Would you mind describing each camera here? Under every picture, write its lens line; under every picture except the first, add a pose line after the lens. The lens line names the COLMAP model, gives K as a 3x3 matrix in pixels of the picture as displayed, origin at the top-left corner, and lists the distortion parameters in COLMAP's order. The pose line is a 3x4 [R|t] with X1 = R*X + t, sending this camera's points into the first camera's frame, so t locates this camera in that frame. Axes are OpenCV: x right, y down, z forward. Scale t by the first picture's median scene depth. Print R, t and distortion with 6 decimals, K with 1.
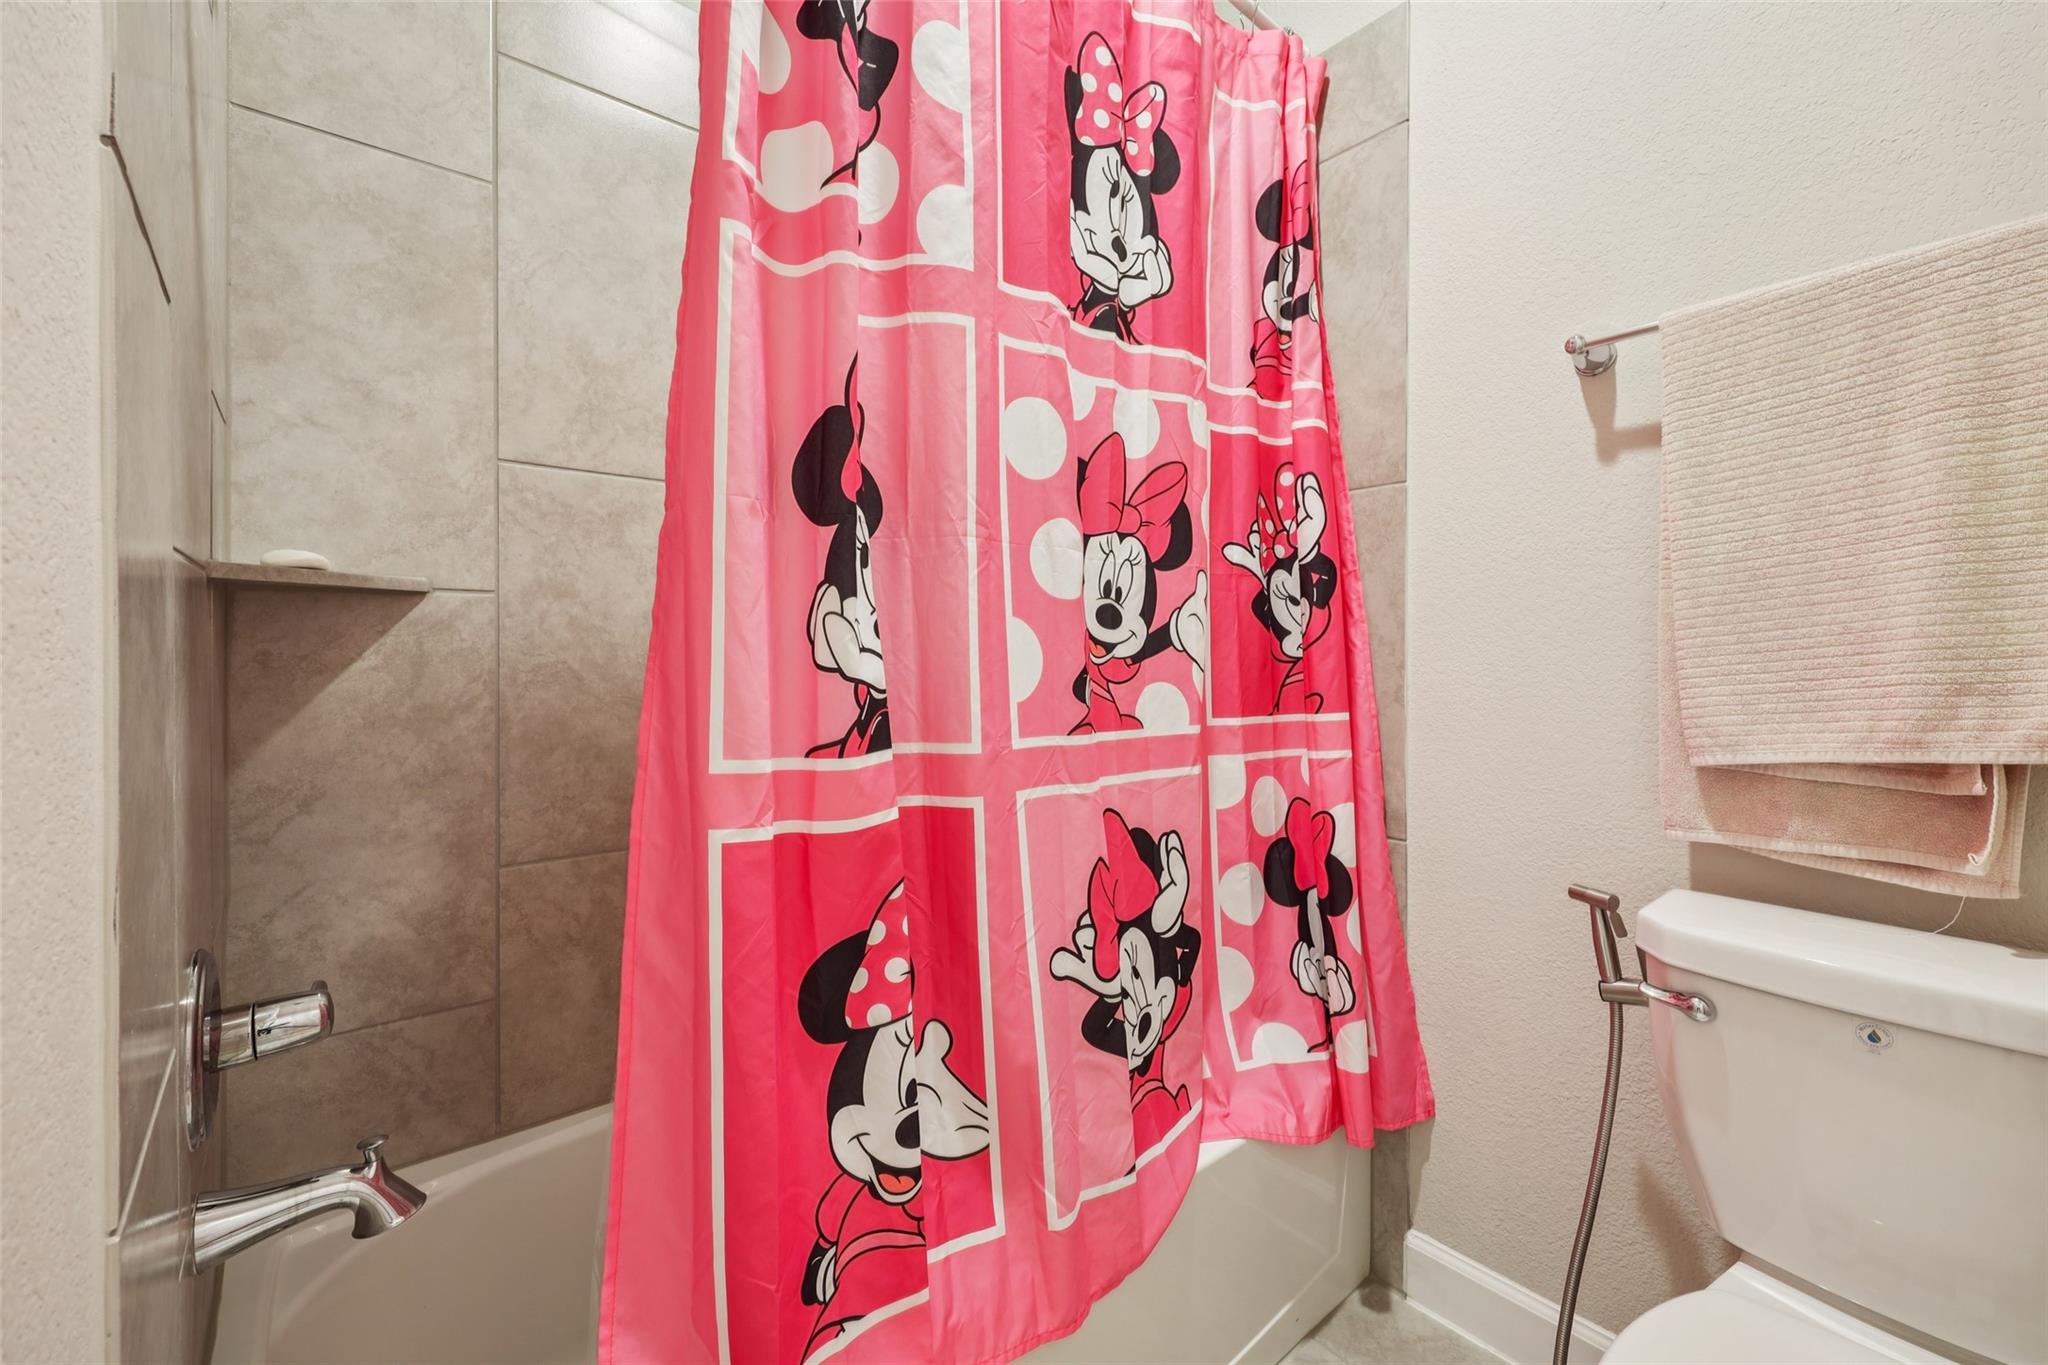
lens RADIAL K [[854.4, 0, 1026.5], [0, 854.4, 672.4], [0, 0, 1]] dist [0.001202, 0.000351]
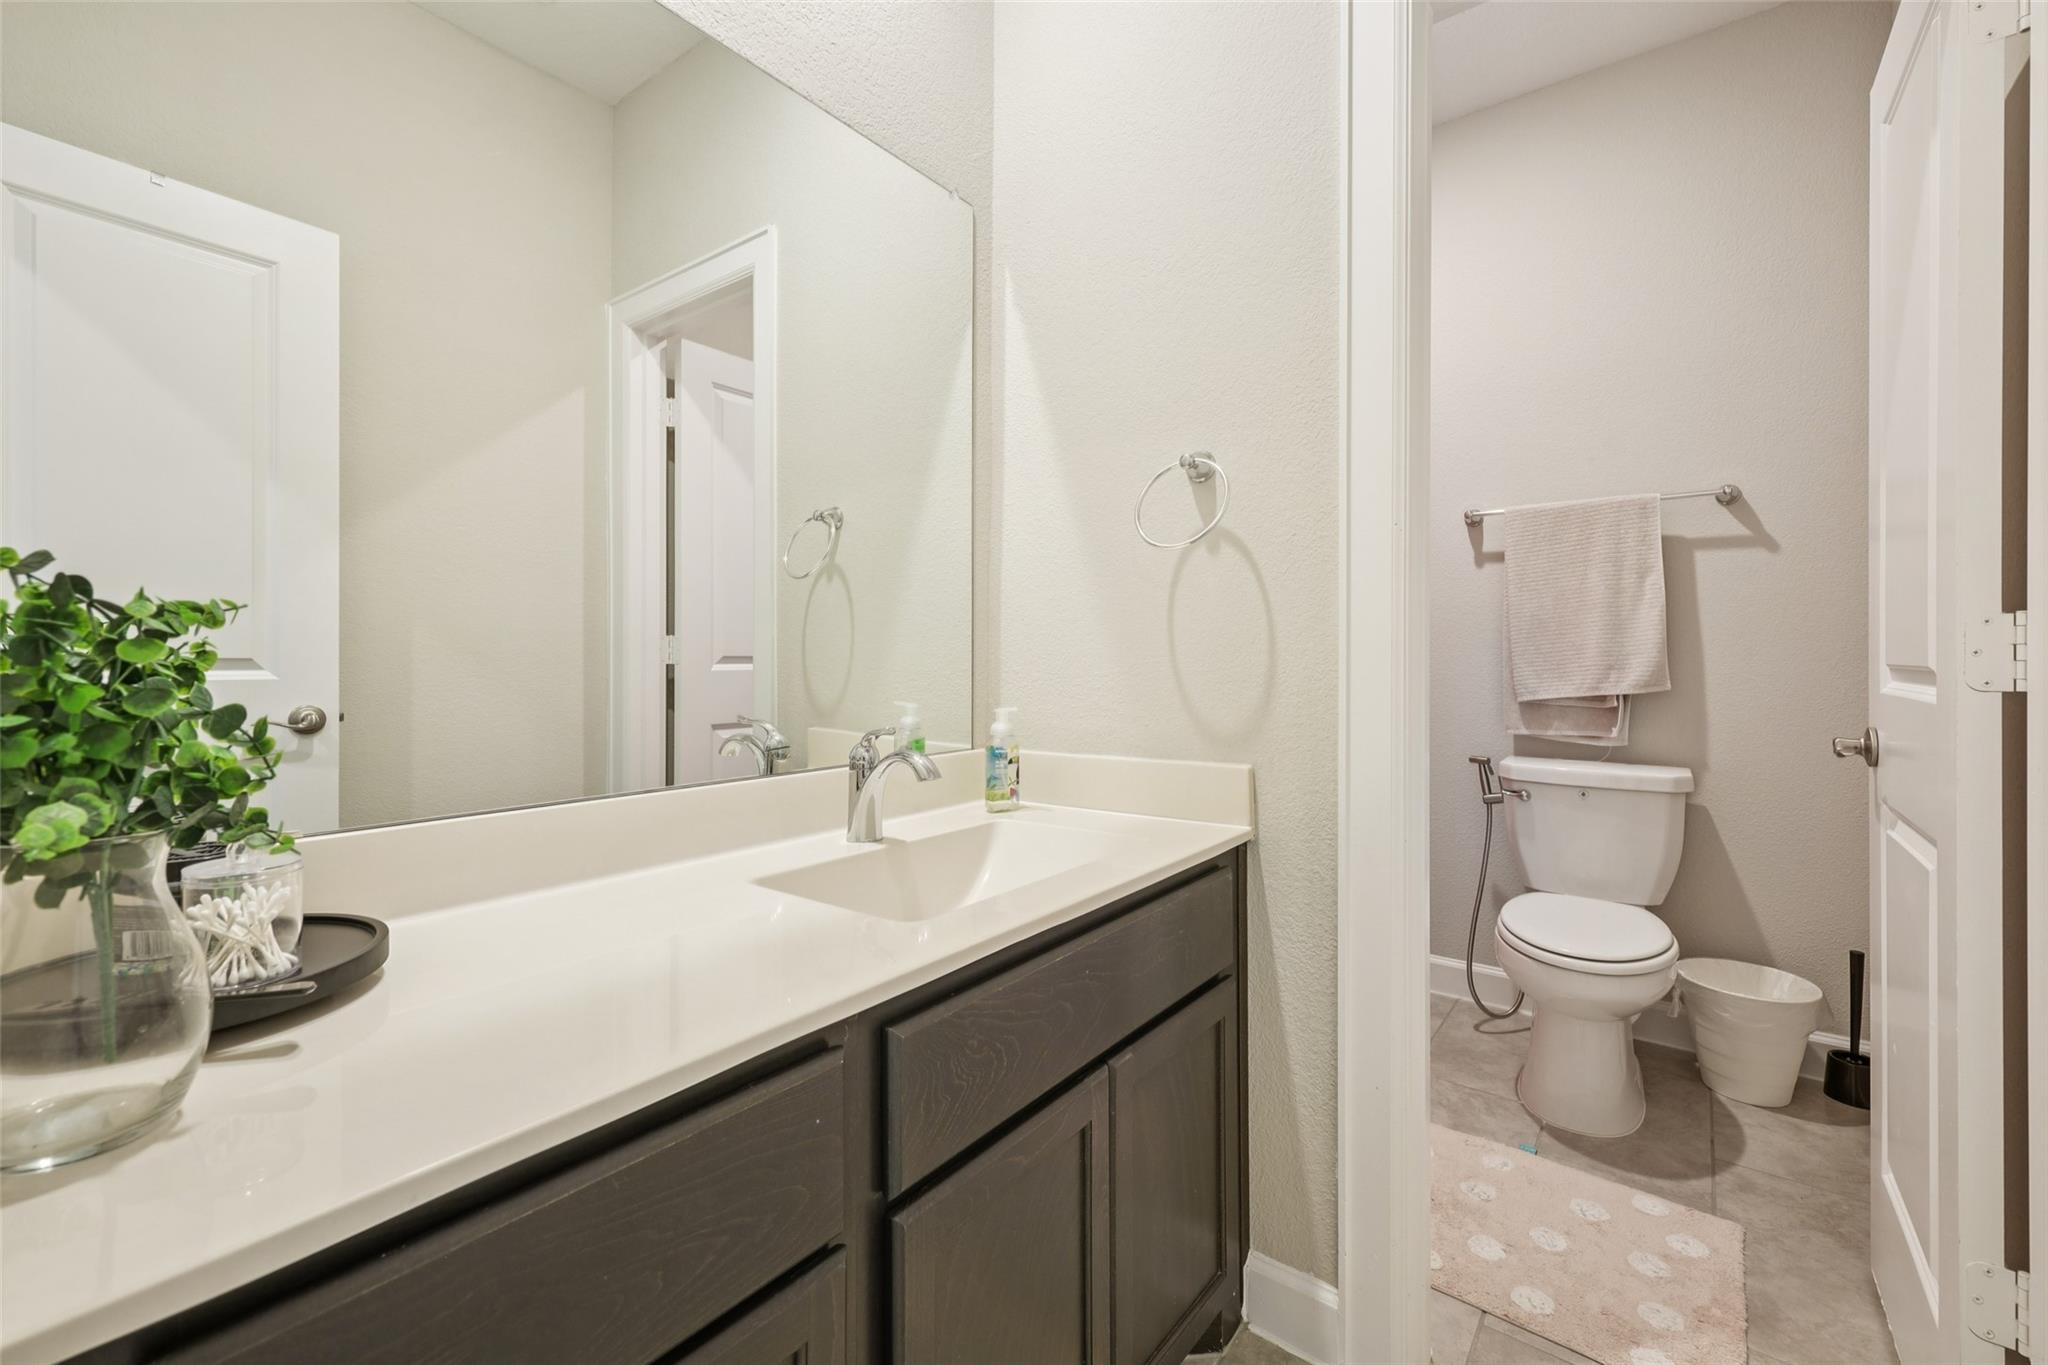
lens RADIAL K [[854.4, 0, 1022.2], [0, 854.4, 674.3], [0, 0, 1]] dist [0.001202, 0.000351]
pose [[0.975979, -0.006392, 0.217771, -1.109594], [0.004102, 0.999932, 0.010962, 0.002345], [-0.217826, -0.009805, 0.975938, -1.043194]]
